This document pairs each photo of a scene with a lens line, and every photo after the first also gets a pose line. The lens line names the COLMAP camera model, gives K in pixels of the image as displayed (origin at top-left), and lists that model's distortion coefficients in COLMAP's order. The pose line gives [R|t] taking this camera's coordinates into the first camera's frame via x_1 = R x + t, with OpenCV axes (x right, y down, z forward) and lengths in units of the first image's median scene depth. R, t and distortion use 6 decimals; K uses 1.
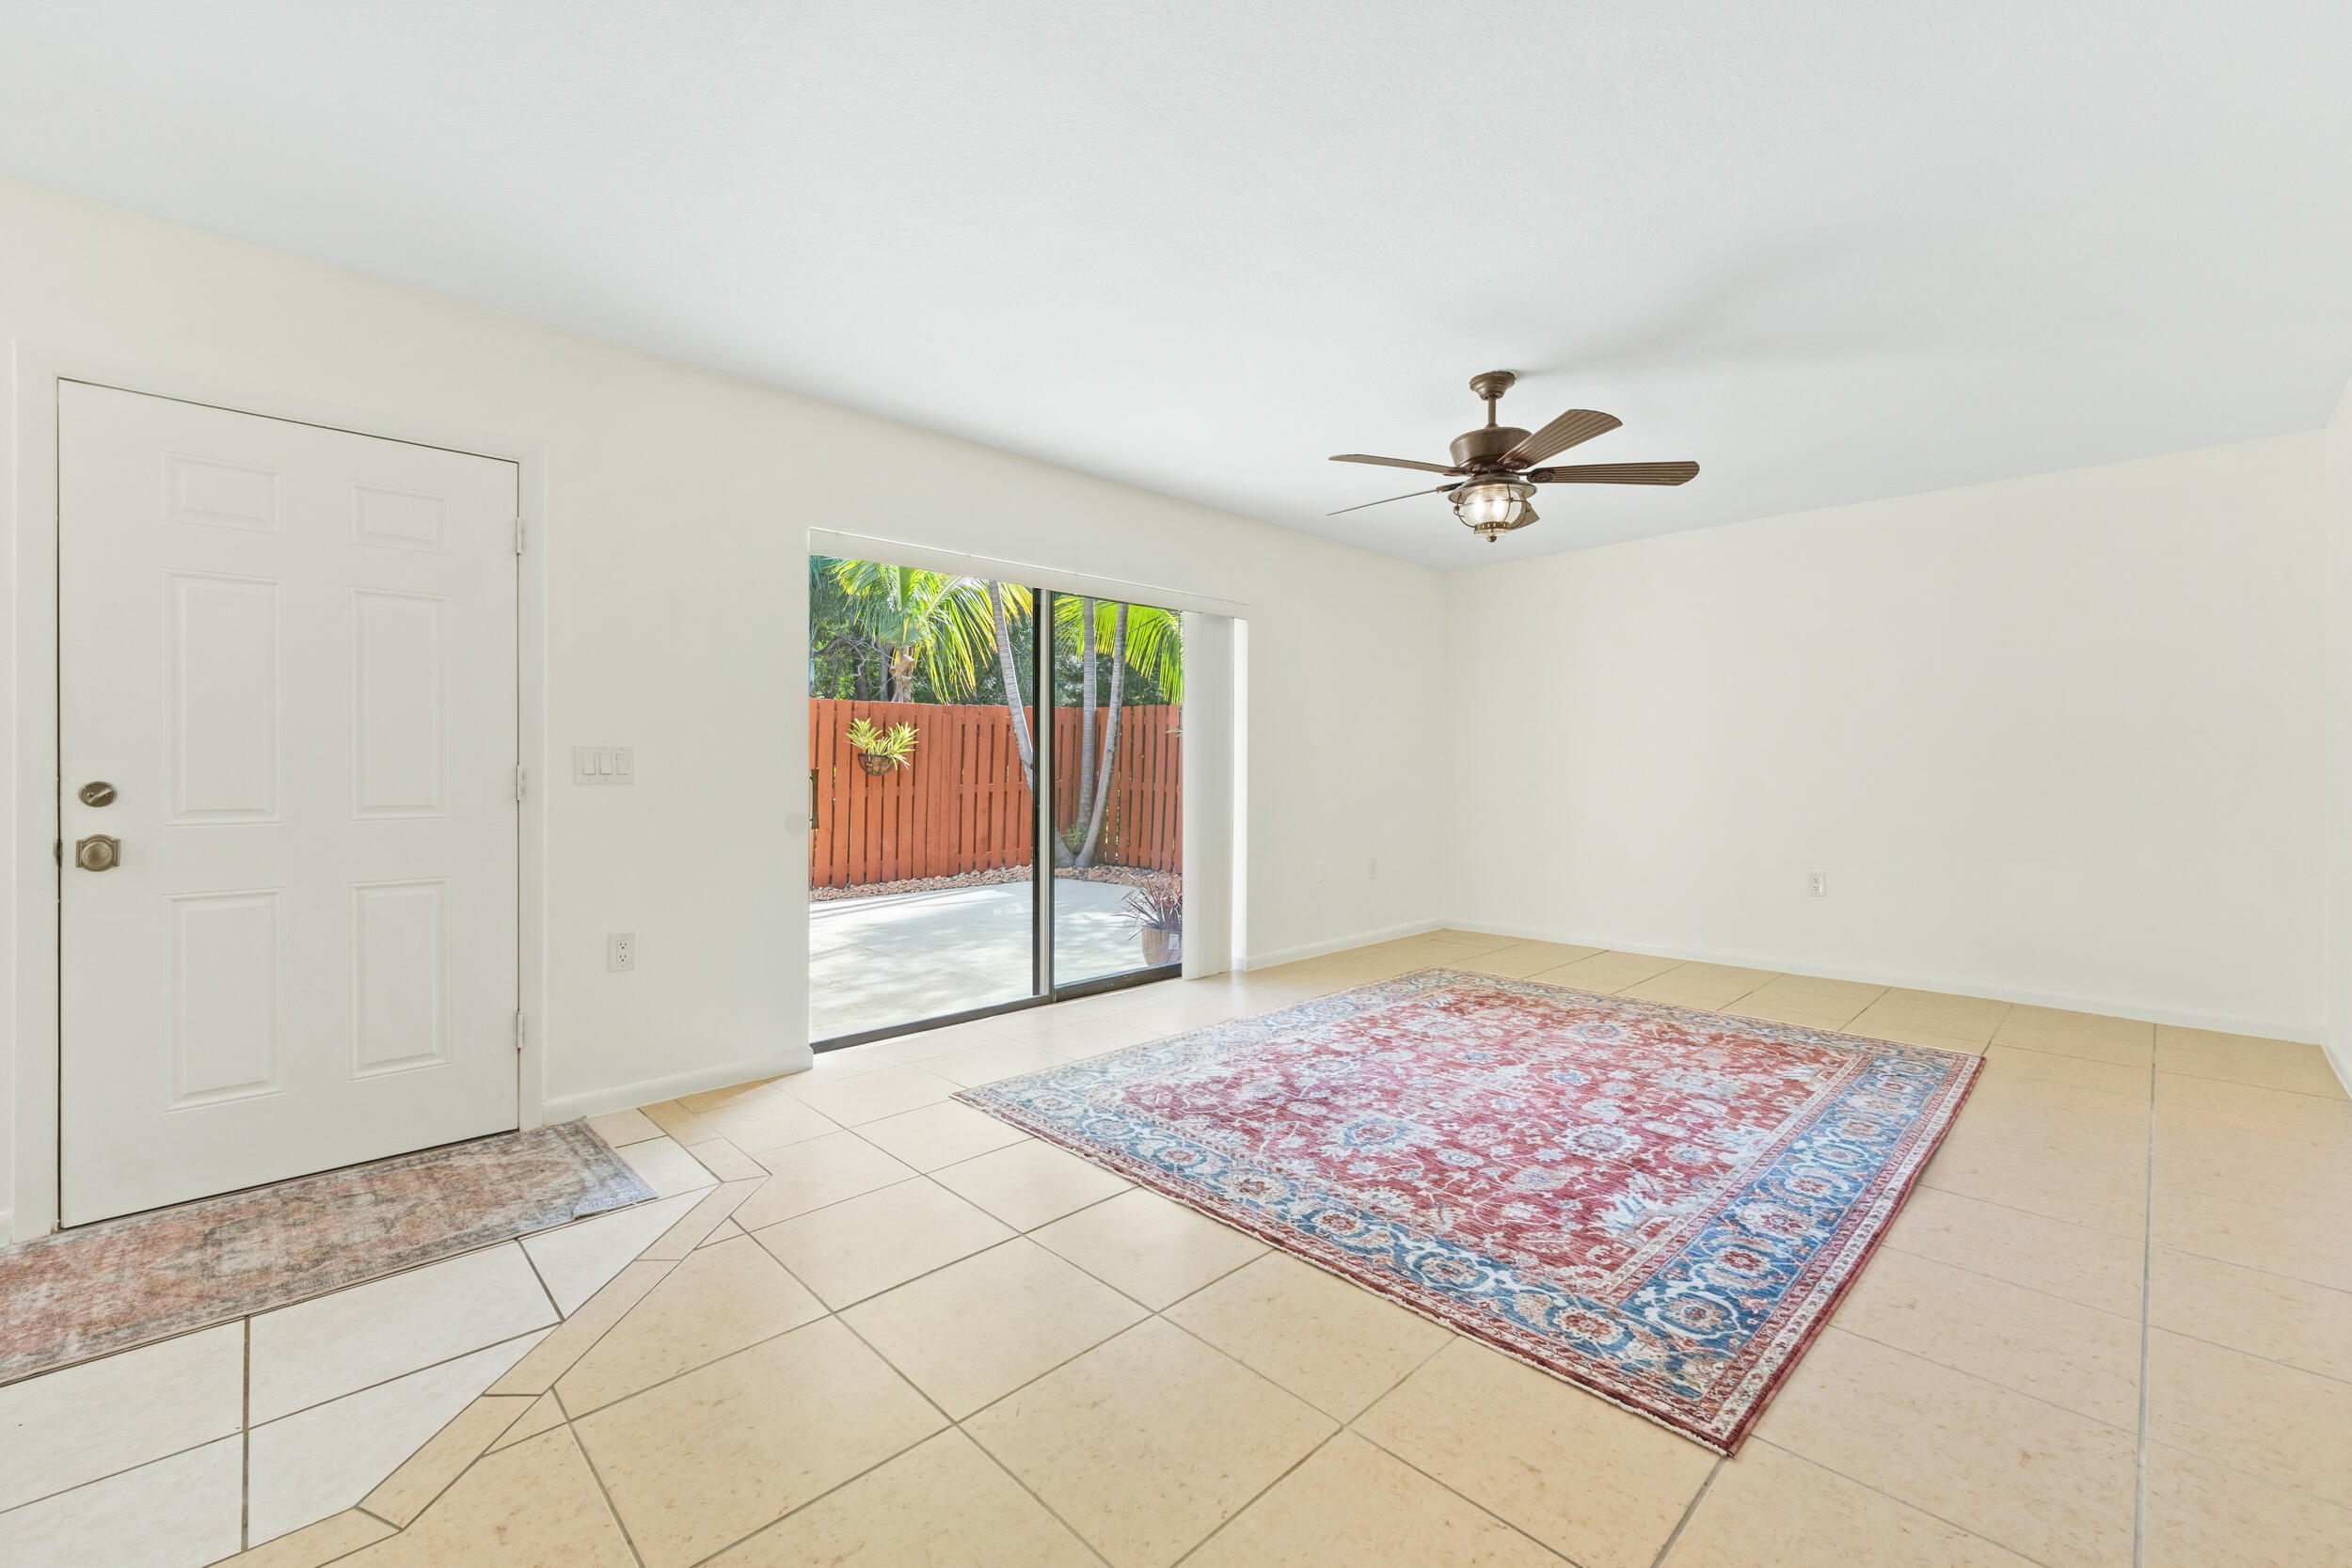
lens RADIAL K [[973.7, 0, 1173.8], [0, 973.7, 775.2], [0, 0, 1]] dist [-0.000008, 0.000556]
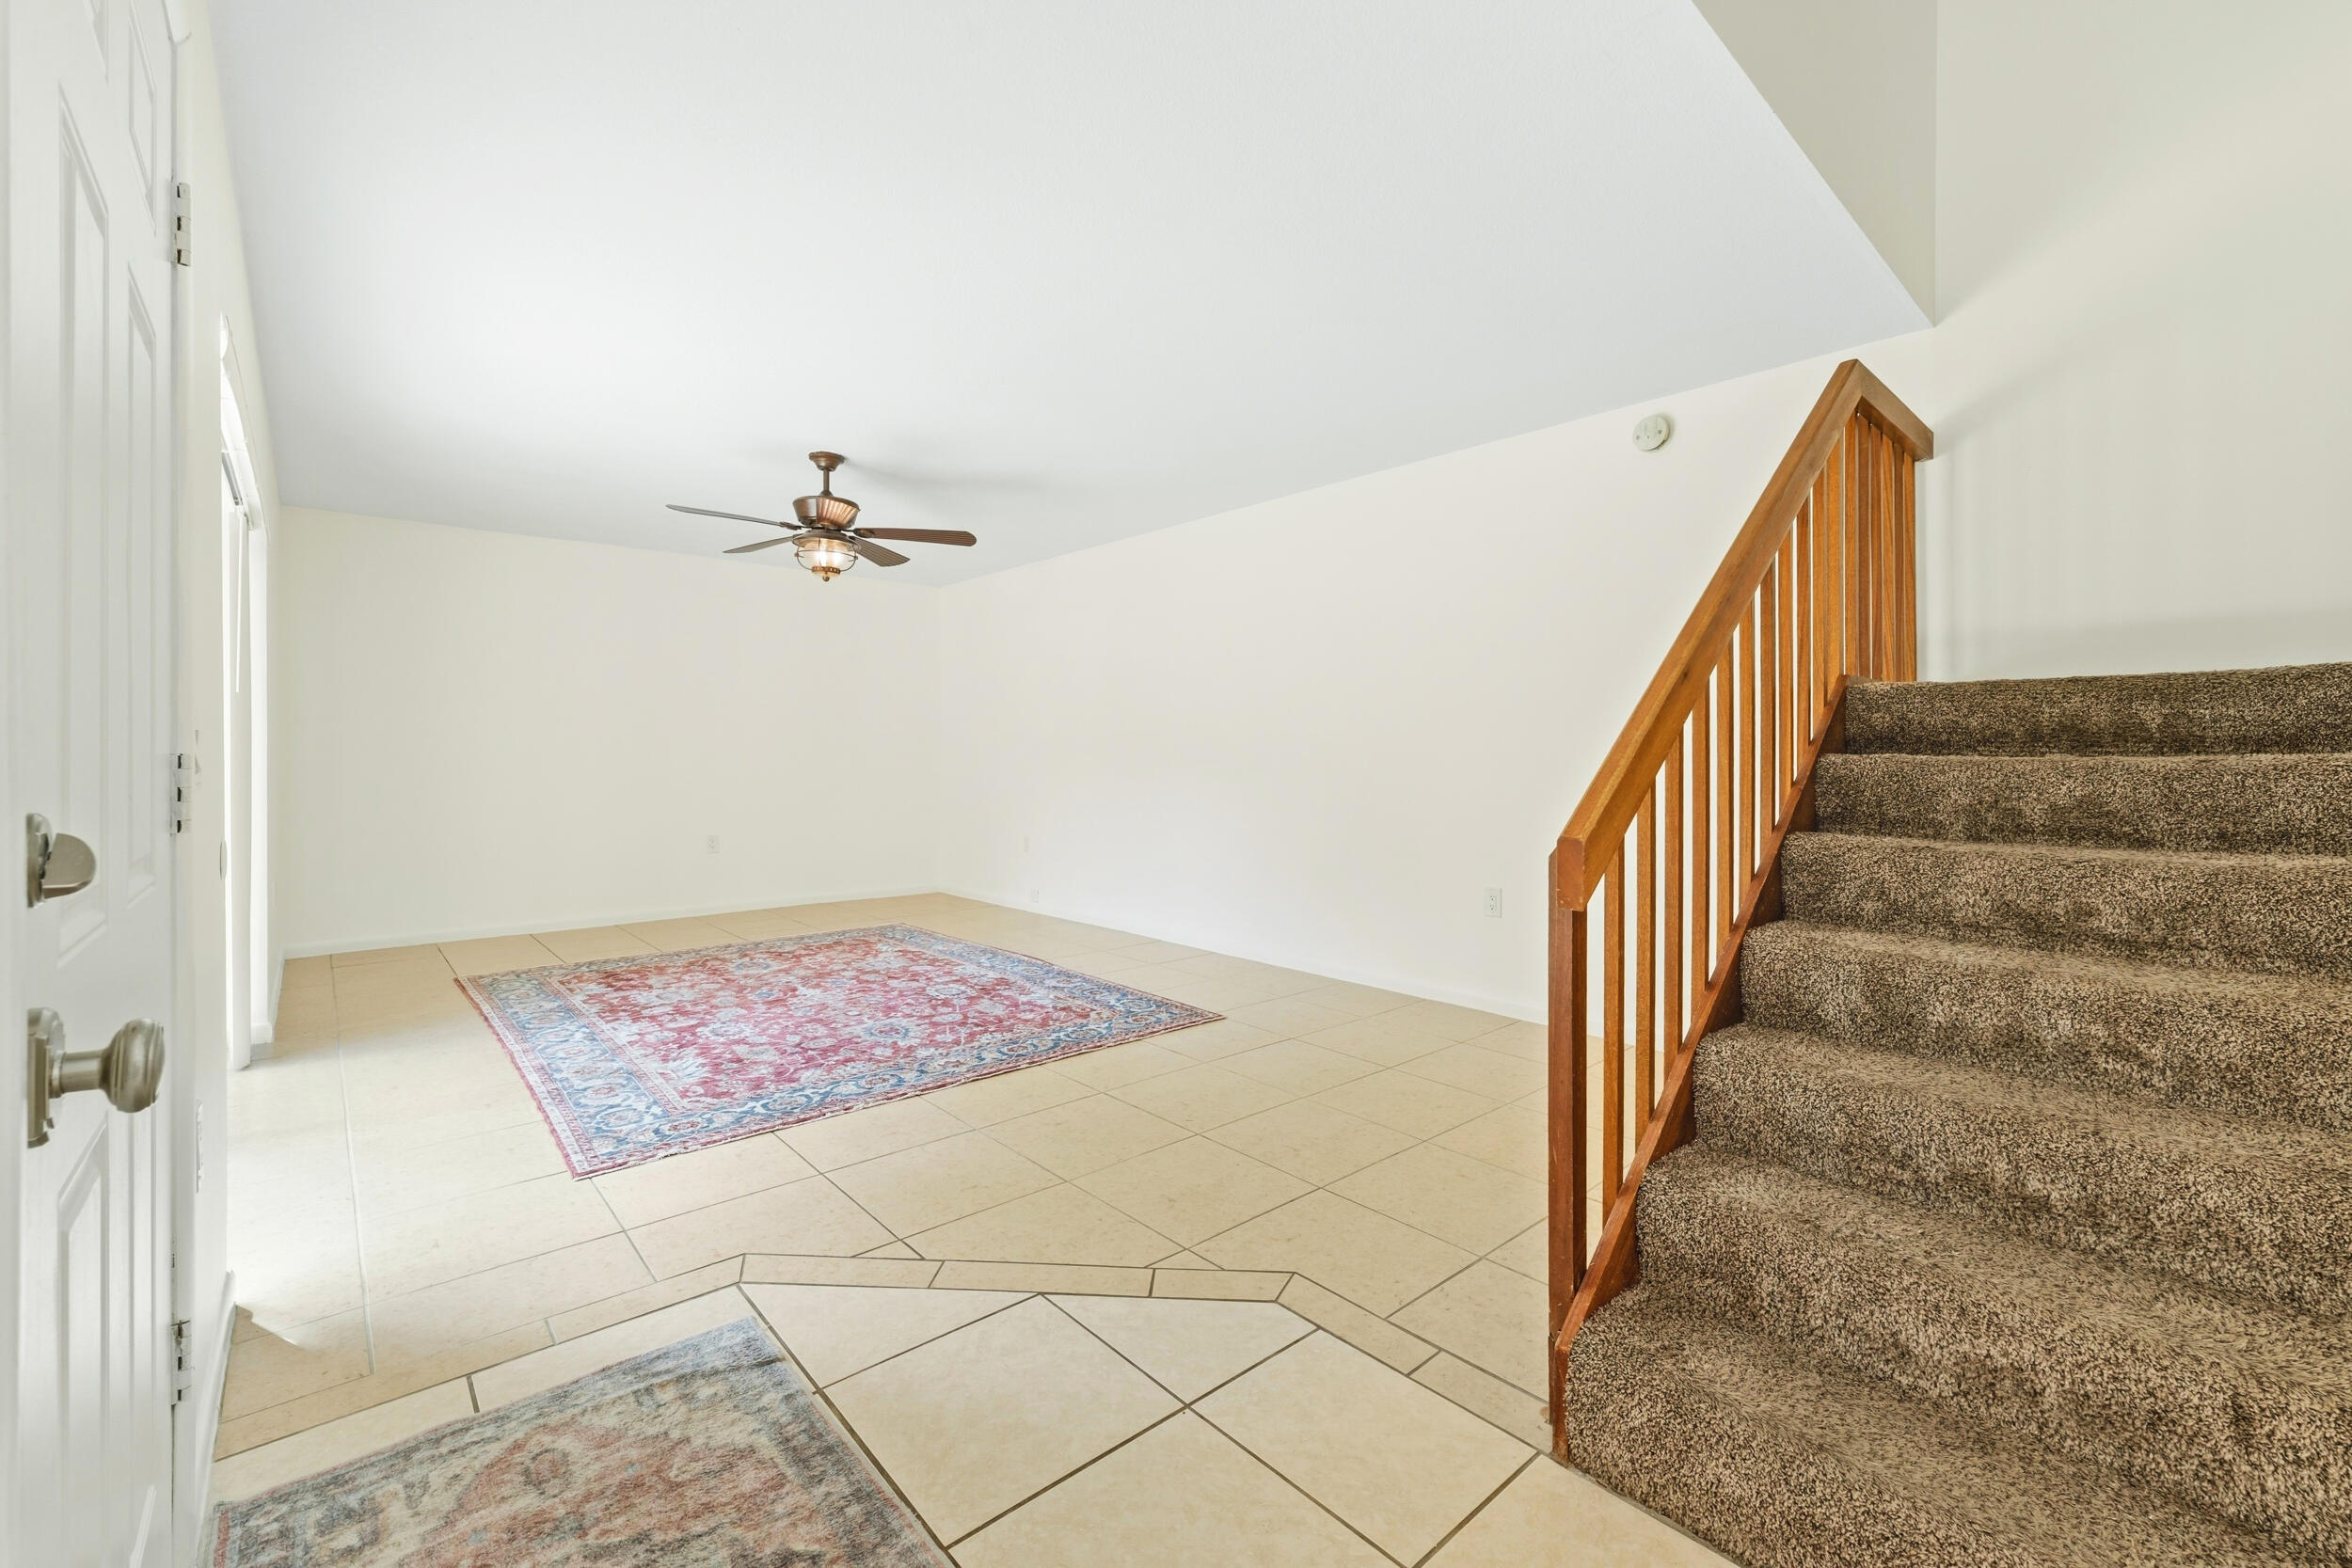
lens RADIAL K [[973.7, 0, 1173.8], [0, 973.7, 775.2], [0, 0, 1]] dist [-0.000008, 0.000556]
pose [[0.059375, -0.026099, 0.997895, -0.974792], [0.016114, 0.999553, 0.025183, -0.007489], [-0.998106, 0.014585, 0.059769, 0.471825]]
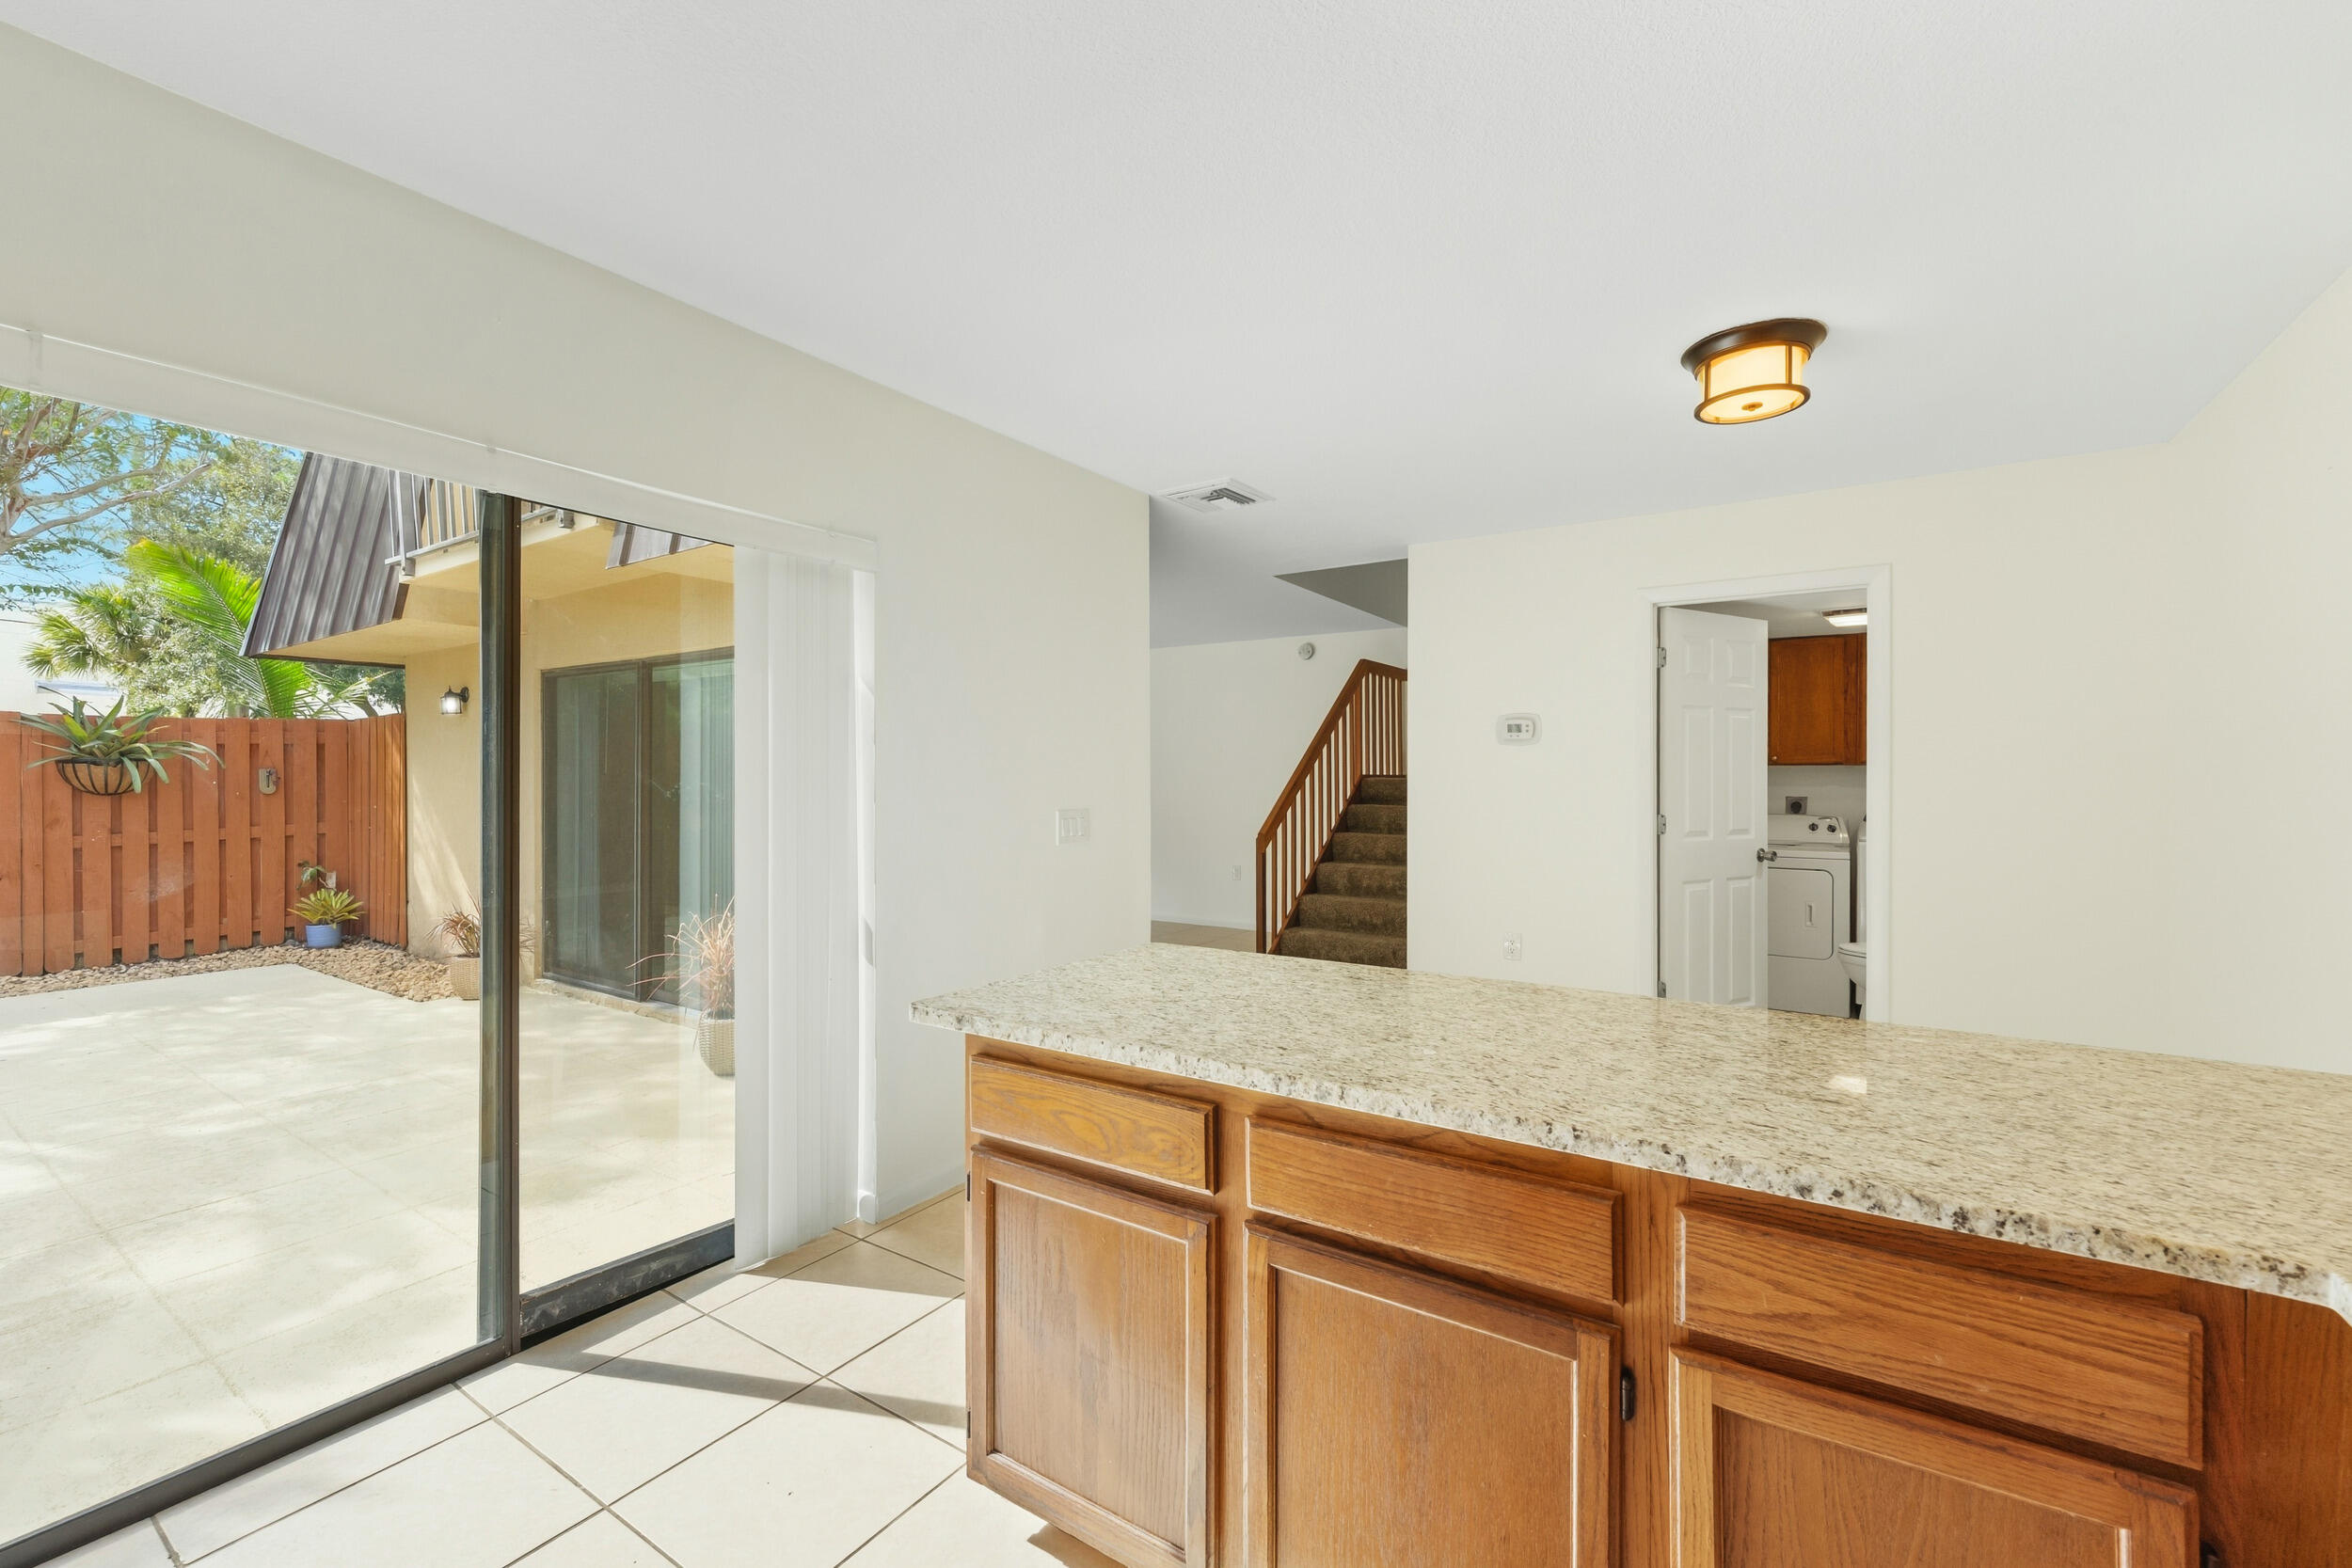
lens RADIAL K [[973.7, 0, 1173.8], [0, 973.7, 775.2], [0, 0, 1]] dist [-0.000008, 0.000556]
pose [[-0.208163, 0.001843, 0.978093, -2.743698], [0.003214, 0.999994, -0.001201, -0.082837], [-0.978089, 0.002893, -0.208167, 0.994688]]
